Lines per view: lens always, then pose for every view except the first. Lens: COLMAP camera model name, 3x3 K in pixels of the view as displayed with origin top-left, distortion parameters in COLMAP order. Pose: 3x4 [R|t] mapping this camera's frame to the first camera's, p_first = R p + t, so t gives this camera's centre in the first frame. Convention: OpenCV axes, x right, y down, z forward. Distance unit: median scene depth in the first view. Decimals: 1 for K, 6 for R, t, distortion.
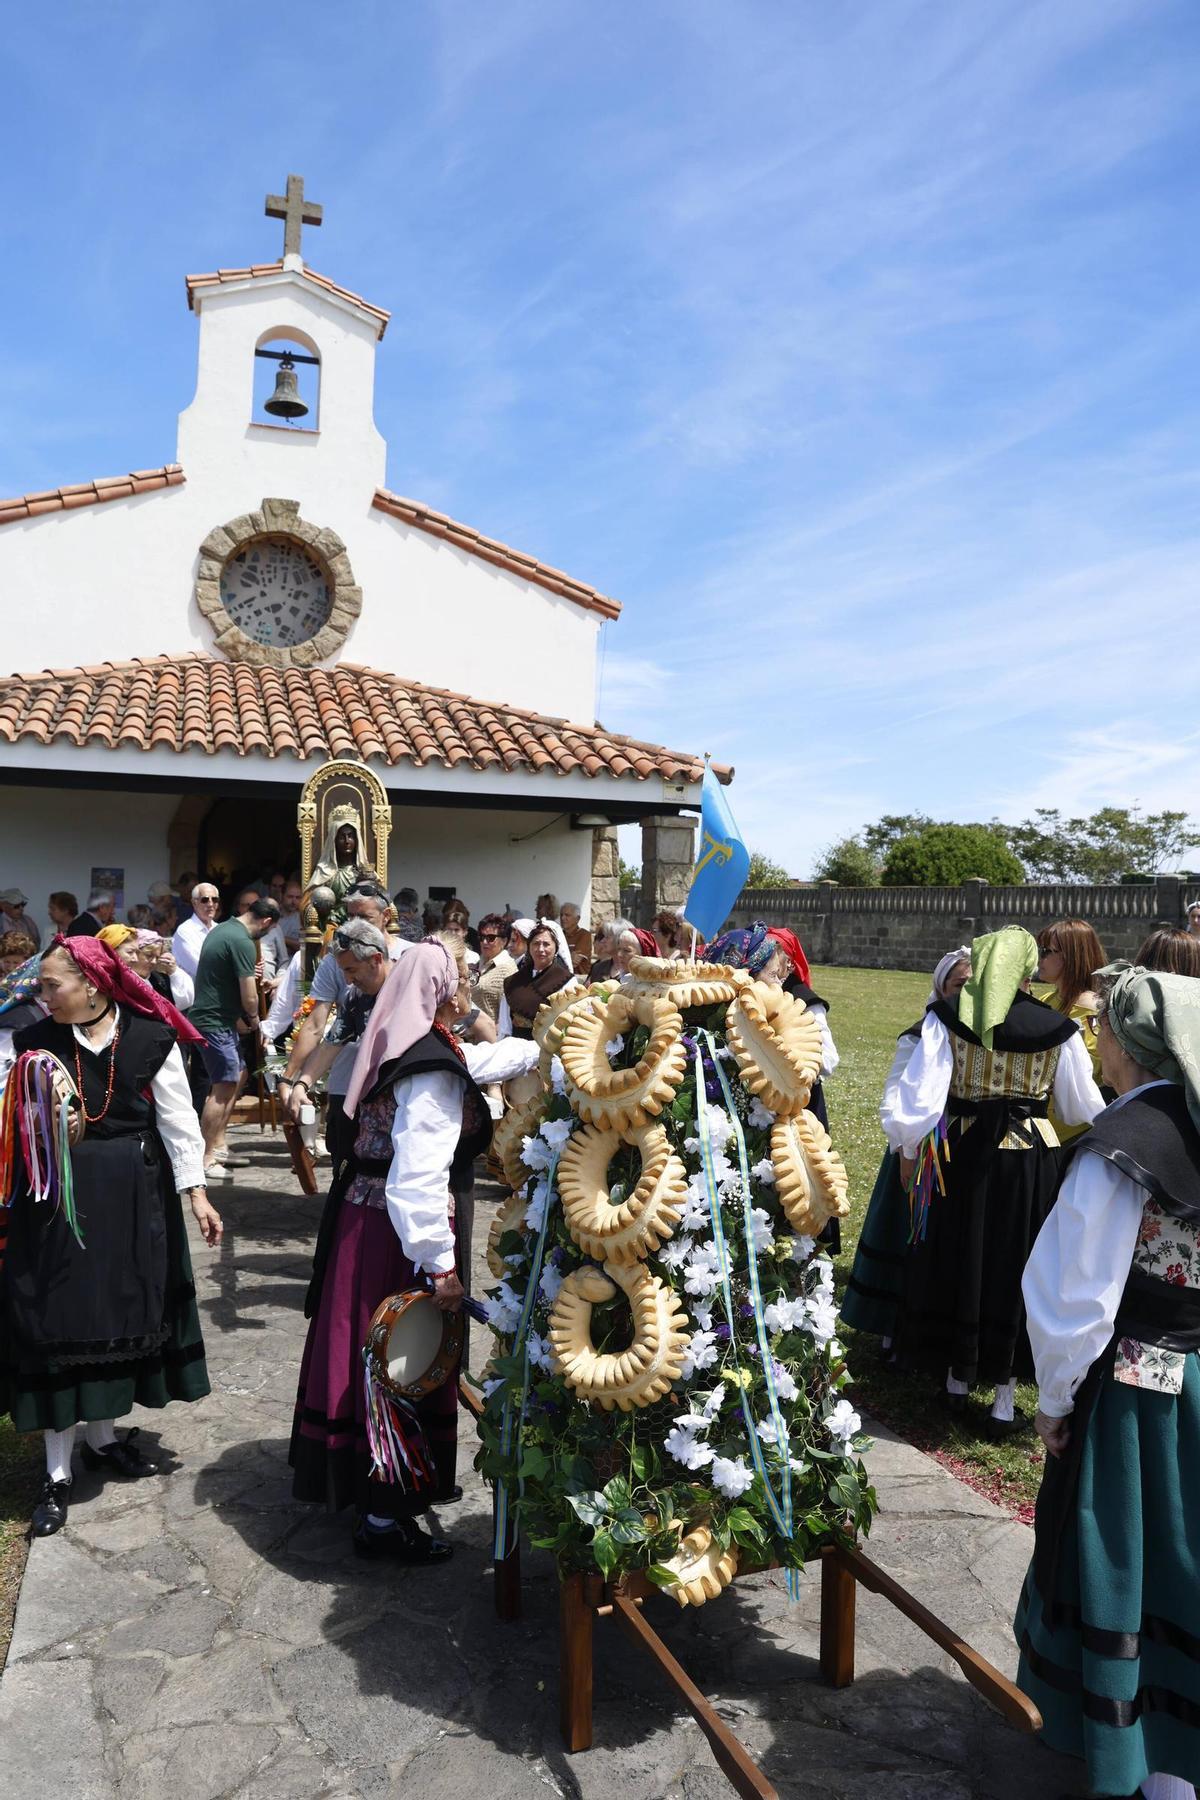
lens RADIAL K [[1212.0, 0, 585.7], [0, 1212.0, 902.5], [0, 0, 1]] dist [-0.119386, 0.098282]
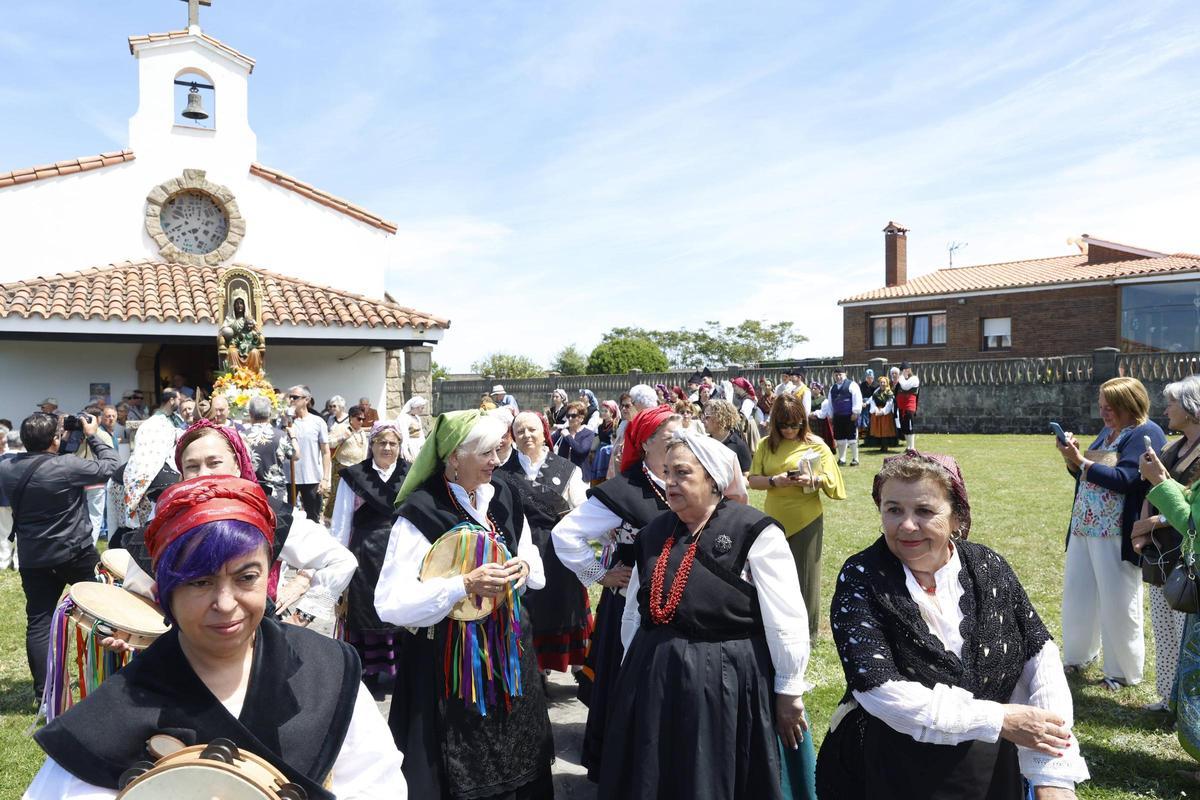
lens RADIAL K [[835.5, 0, 591.3], [0, 835.5, 411.7], [0, 0, 1]] dist [-0.108037, 0.091817]
pose [[0.981749, -0.039659, 0.186001, 0.079931], [0.033981, 0.998857, 0.033618, -0.003116], [-0.187122, -0.026684, 0.981974, -0.295061]]
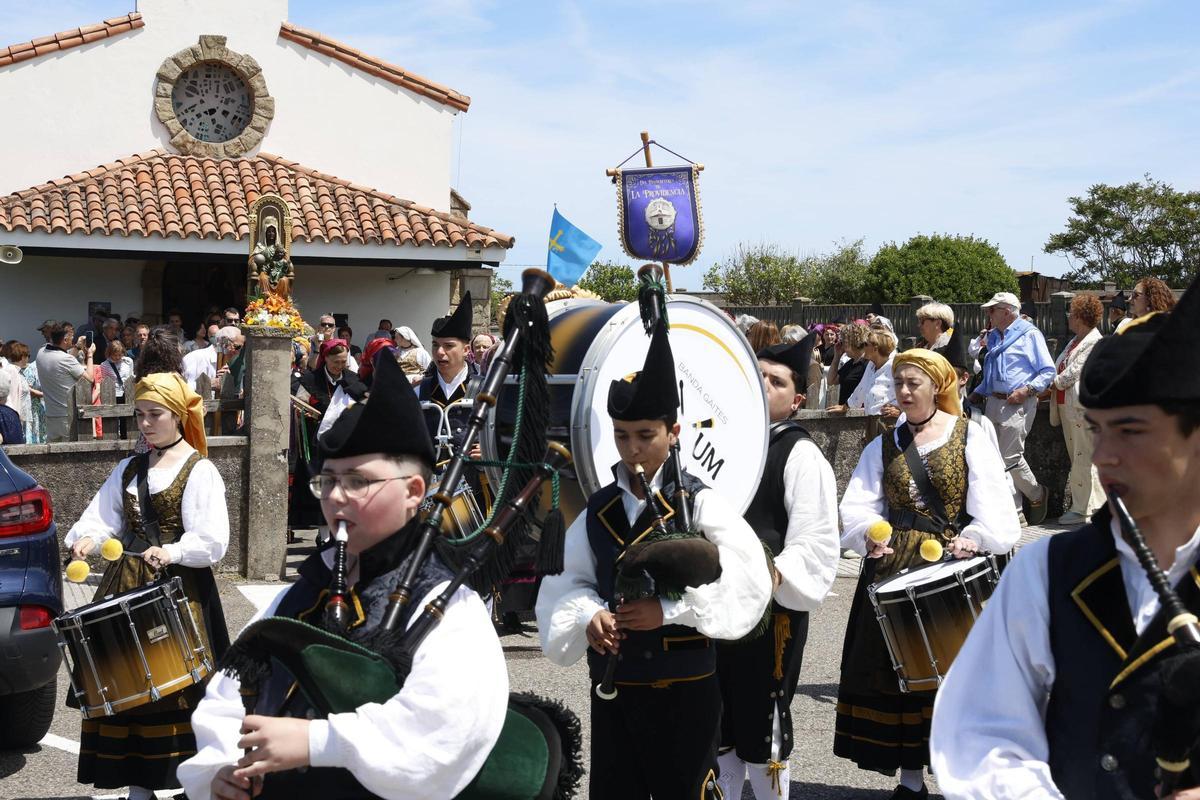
lens RADIAL K [[2456.8, 0, 593.6], [0, 2456.8, 406.2], [0, 0, 1]] dist [0.286574, 0.425825]
pose [[0.997222, -0.004548, -0.074351, 0.402939], [0.007093, 0.999397, 0.033993, -0.001402], [0.074151, -0.034426, 0.996653, -1.888436]]
